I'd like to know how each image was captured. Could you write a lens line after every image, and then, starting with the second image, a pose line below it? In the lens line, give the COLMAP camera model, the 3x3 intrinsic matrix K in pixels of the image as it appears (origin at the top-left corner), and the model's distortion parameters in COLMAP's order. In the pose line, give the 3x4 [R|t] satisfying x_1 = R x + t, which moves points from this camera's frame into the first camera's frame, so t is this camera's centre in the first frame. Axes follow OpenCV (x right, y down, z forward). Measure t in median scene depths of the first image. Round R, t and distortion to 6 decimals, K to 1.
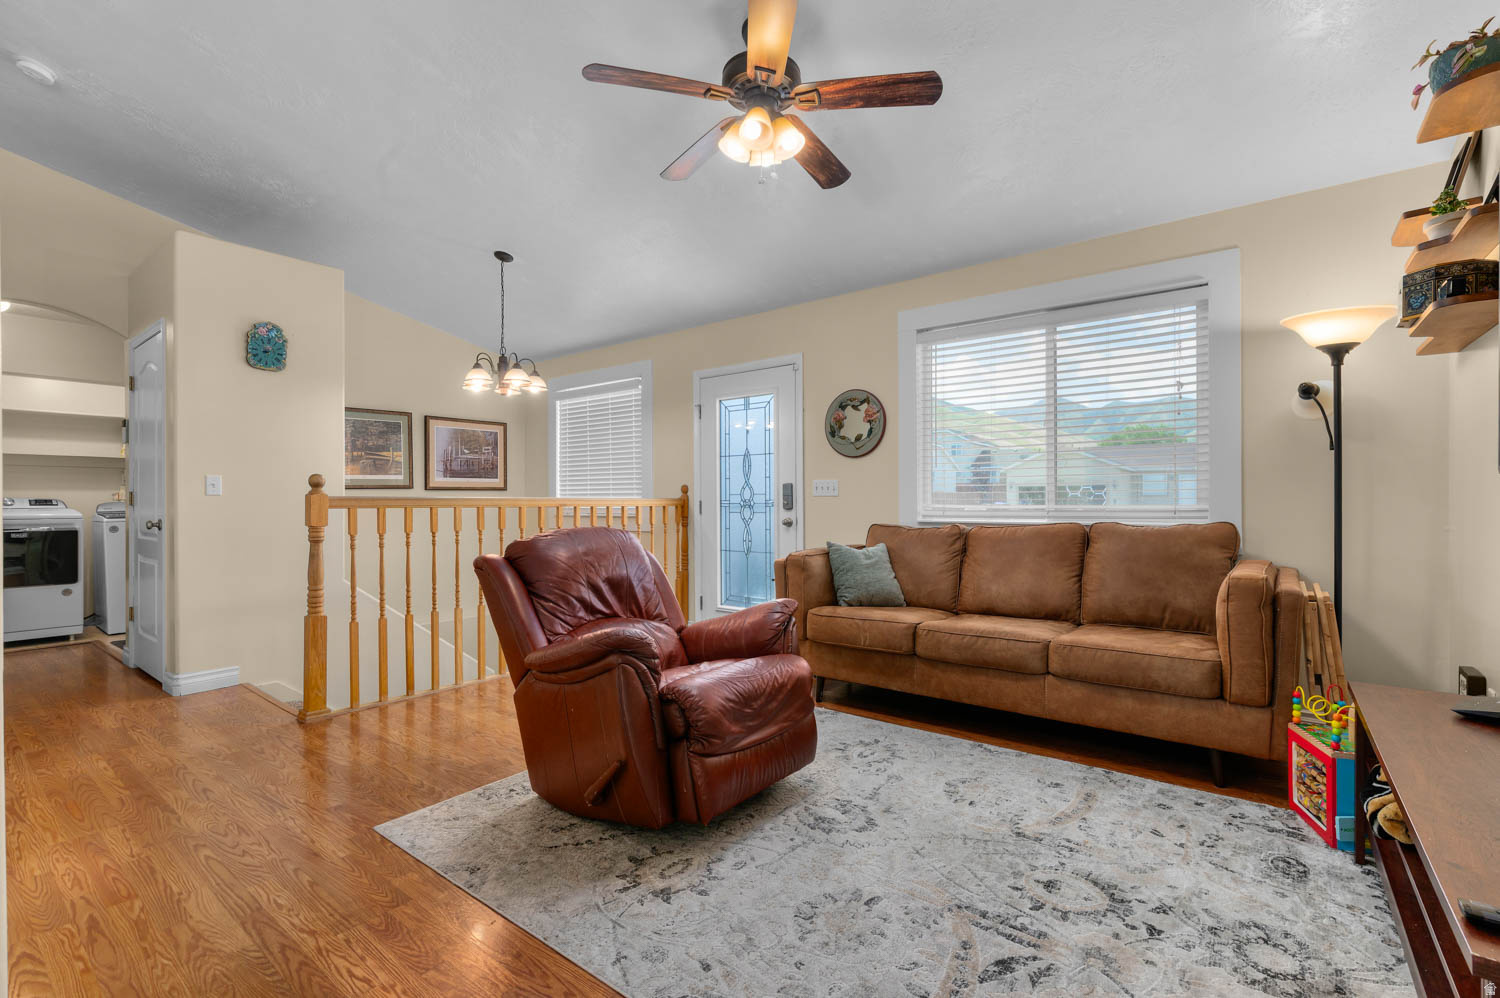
lens RADIAL K [[659.9, 0, 750.0], [0, 659.9, 499.0], [0, 0, 1]] dist [0.000936, 0.000123]
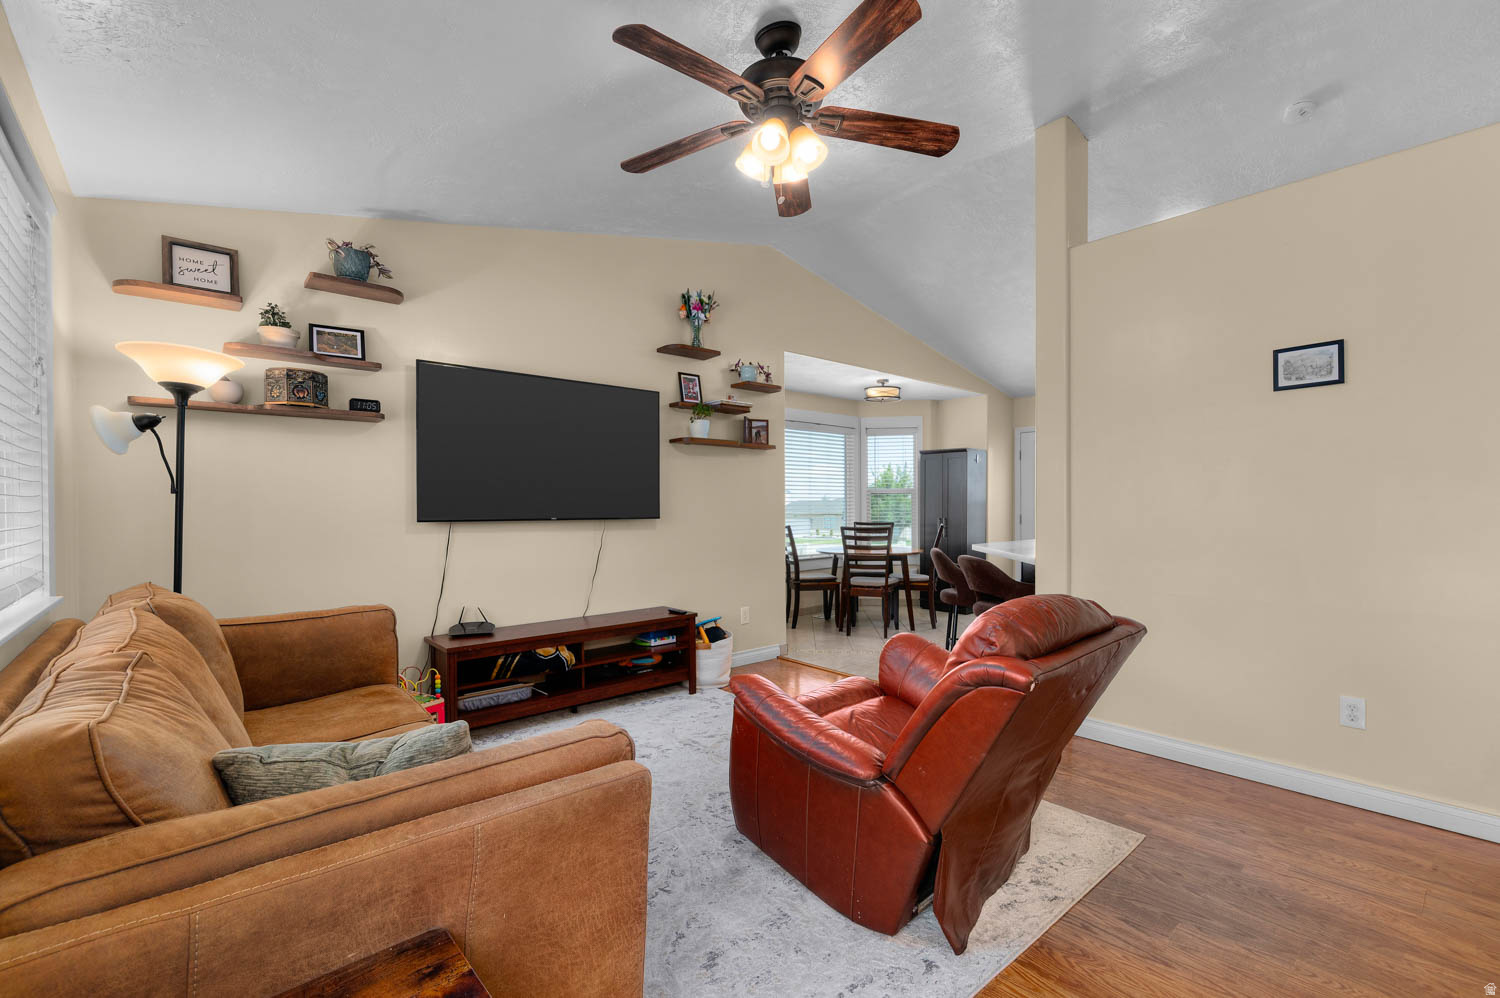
lens RADIAL K [[650.2, 0, 758.0], [0, 650.2, 514.5], [0, 0, 1]] dist [0.000291, 0.000009]
pose [[-0.984874, 0.004207, 0.173223, -0.066038], [0.005796, 0.999946, 0.008672, -0.034904], [-0.173177, 0.009544, -0.984844, 1.262369]]
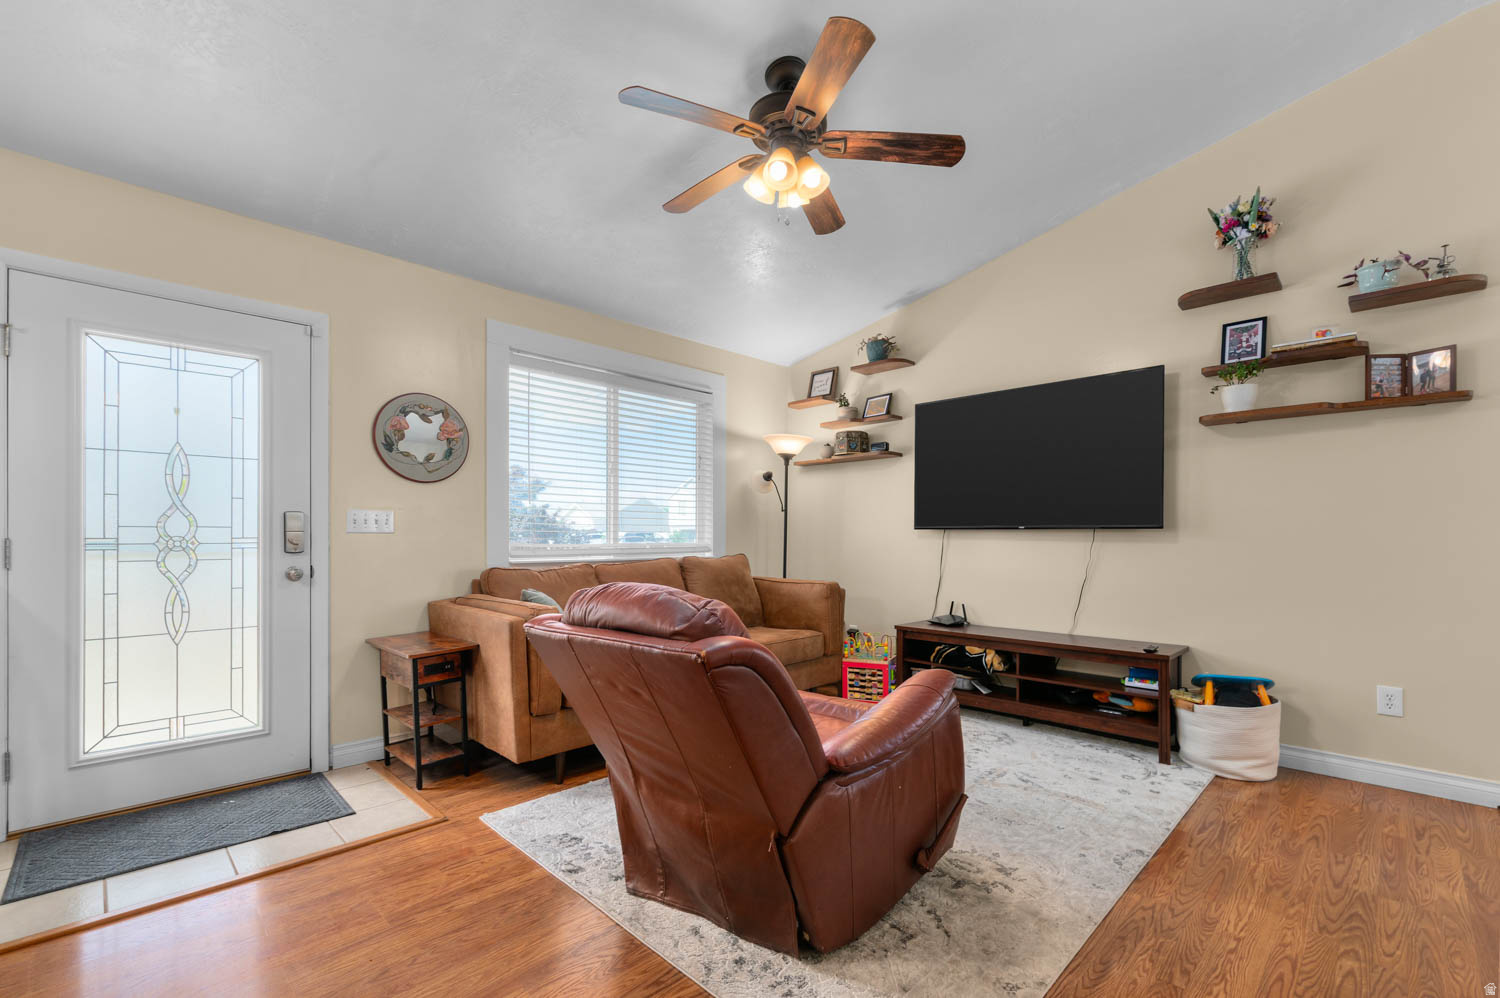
lens RADIAL K [[659.1, 0, 752.4], [0, 659.1, 540.3], [0, 0, 1]] dist [0.001593, 0.000111]
pose [[0.118751, -0.003342, 0.992918, -0.647675], [-0.007681, 0.999961, 0.004284, -0.002870], [-0.992894, -0.008135, 0.118721, 0.620814]]
